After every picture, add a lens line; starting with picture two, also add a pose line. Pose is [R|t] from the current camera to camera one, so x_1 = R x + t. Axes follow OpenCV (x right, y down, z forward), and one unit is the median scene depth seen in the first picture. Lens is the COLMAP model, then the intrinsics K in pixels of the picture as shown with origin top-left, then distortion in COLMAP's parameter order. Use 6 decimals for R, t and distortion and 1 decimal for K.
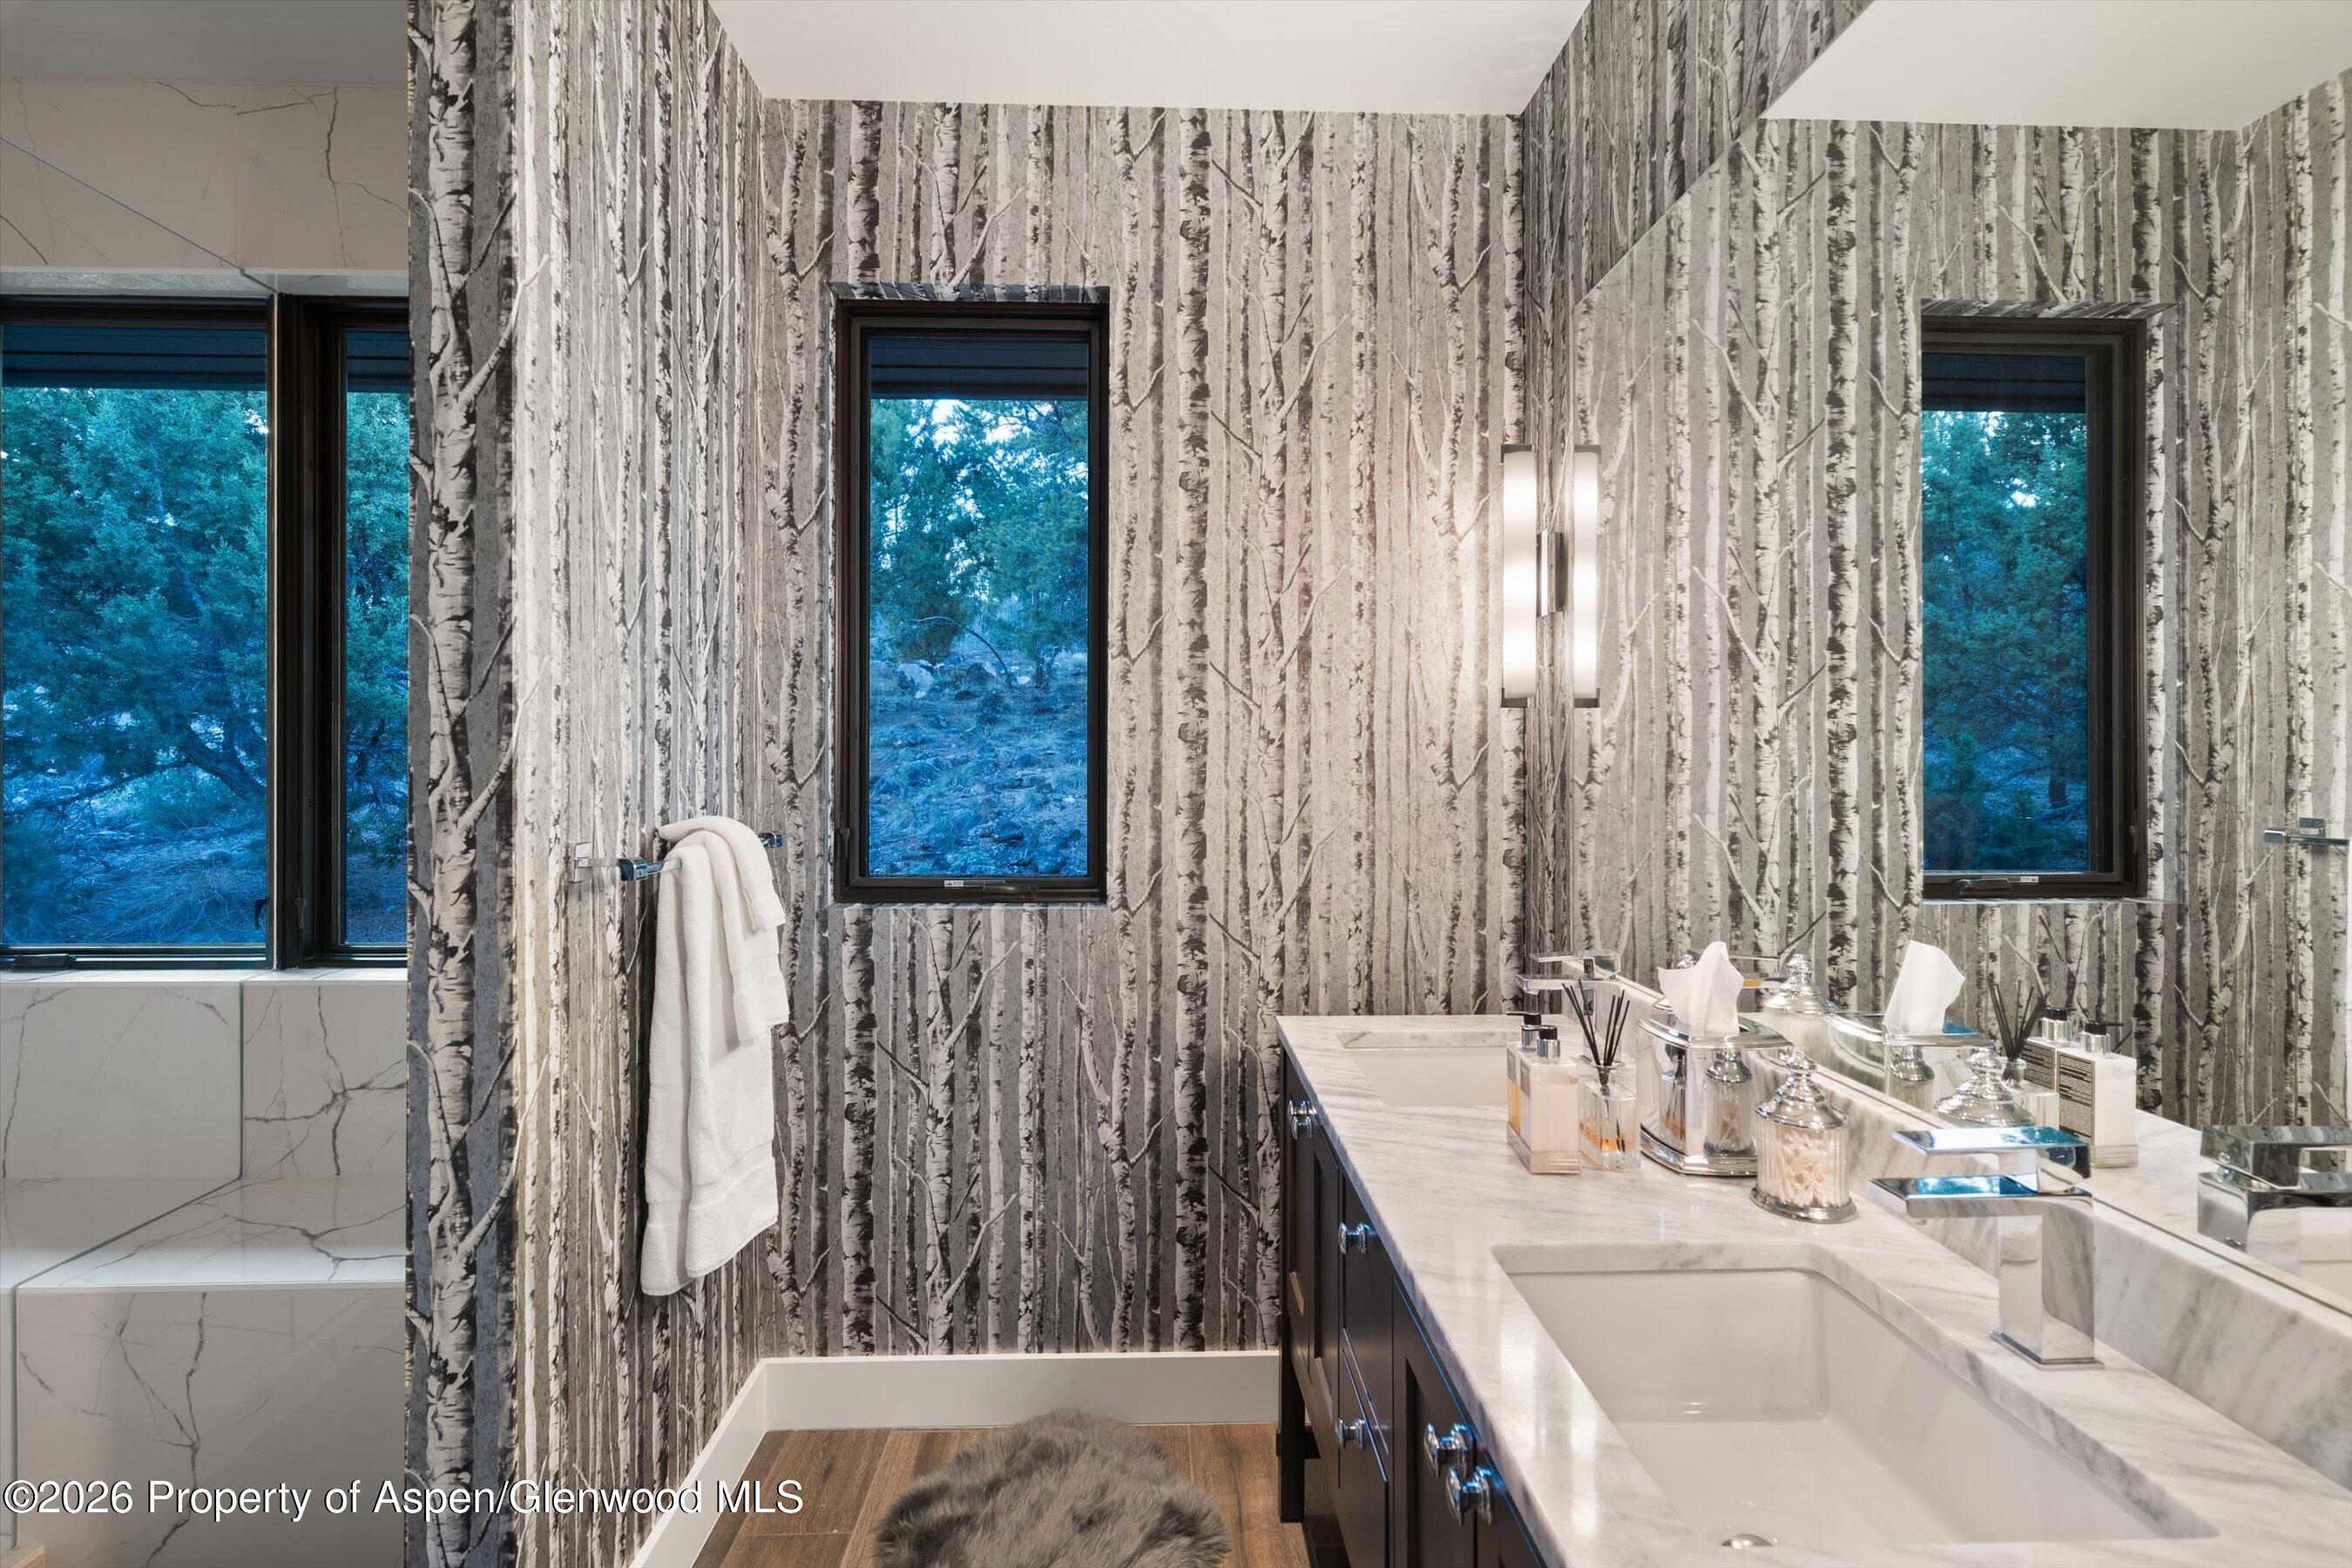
lens RADIAL K [[1145.7, 0, 1178.1], [0, 1145.7, 776.0], [0, 0, 1]] dist [-0.003734, -0.000706]
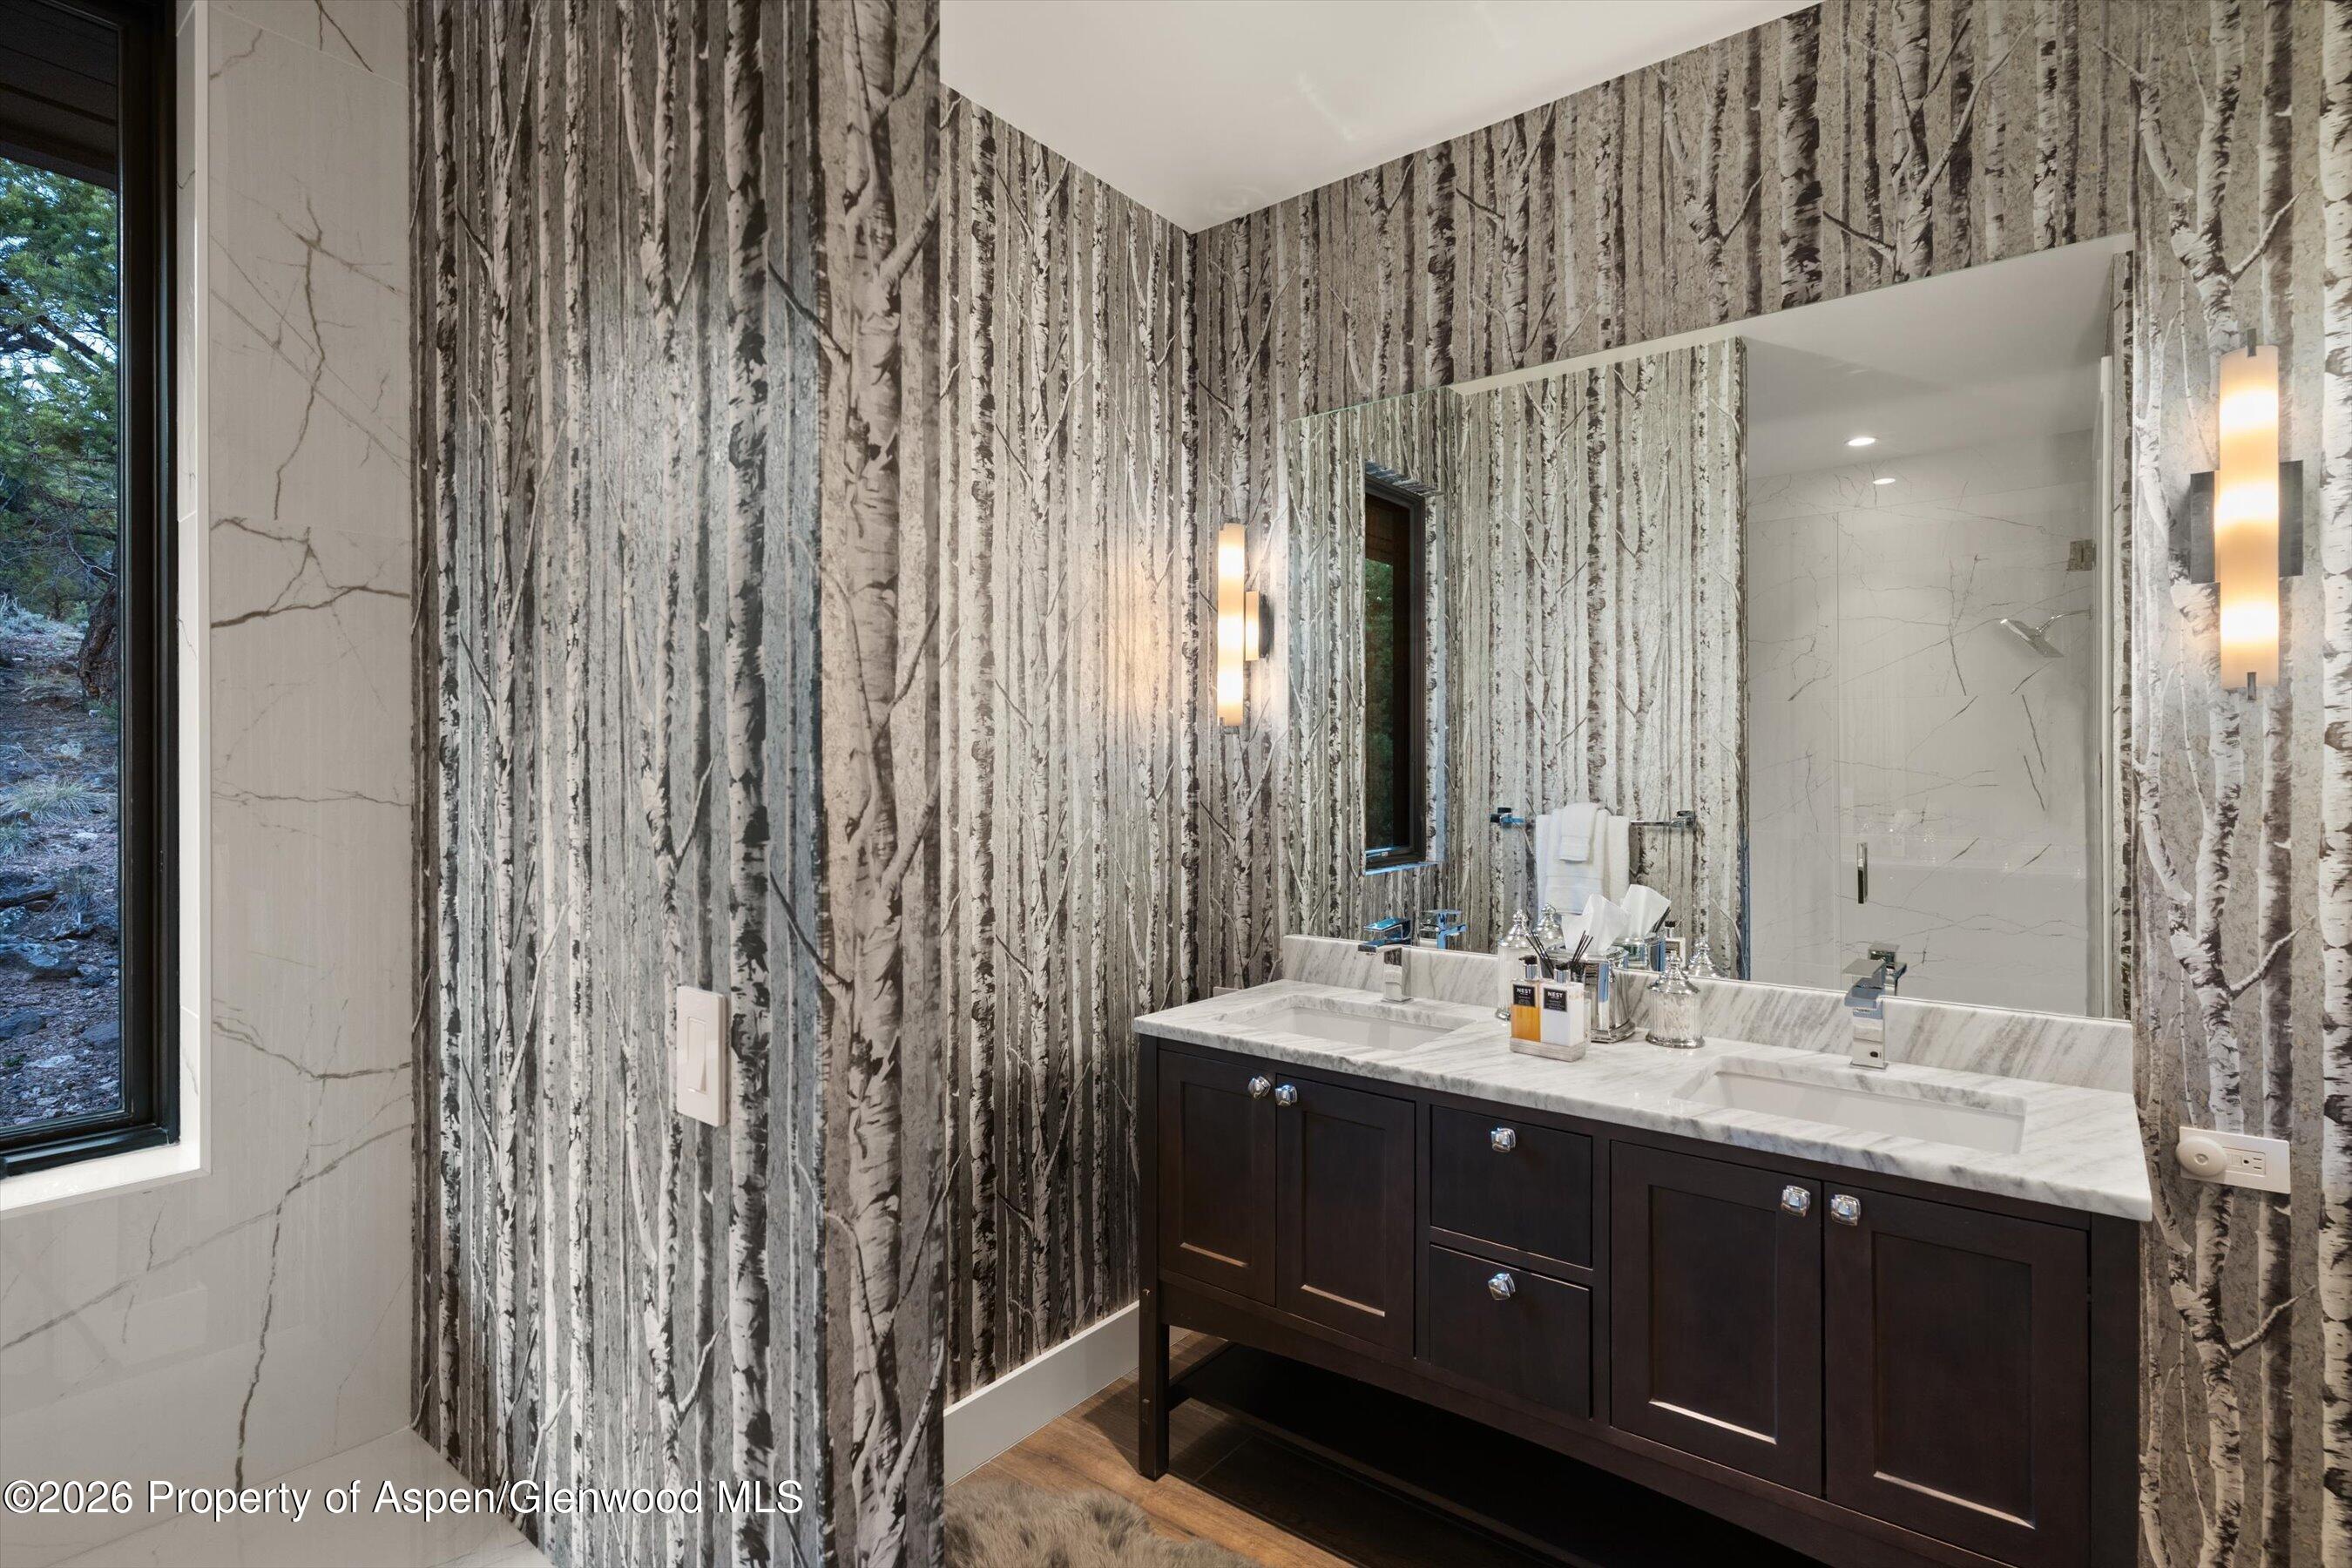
lens RADIAL K [[1129.2, 0, 1180.8], [0, 1129.2, 801.2], [0, 0, 1]] dist [-0.001339, 0.000049]
pose [[0.649195, -0.021841, 0.760309, -0.604675], [0.019516, 0.999737, 0.012056, -0.003228], [-0.760372, 0.007012, 0.649450, 0.248573]]
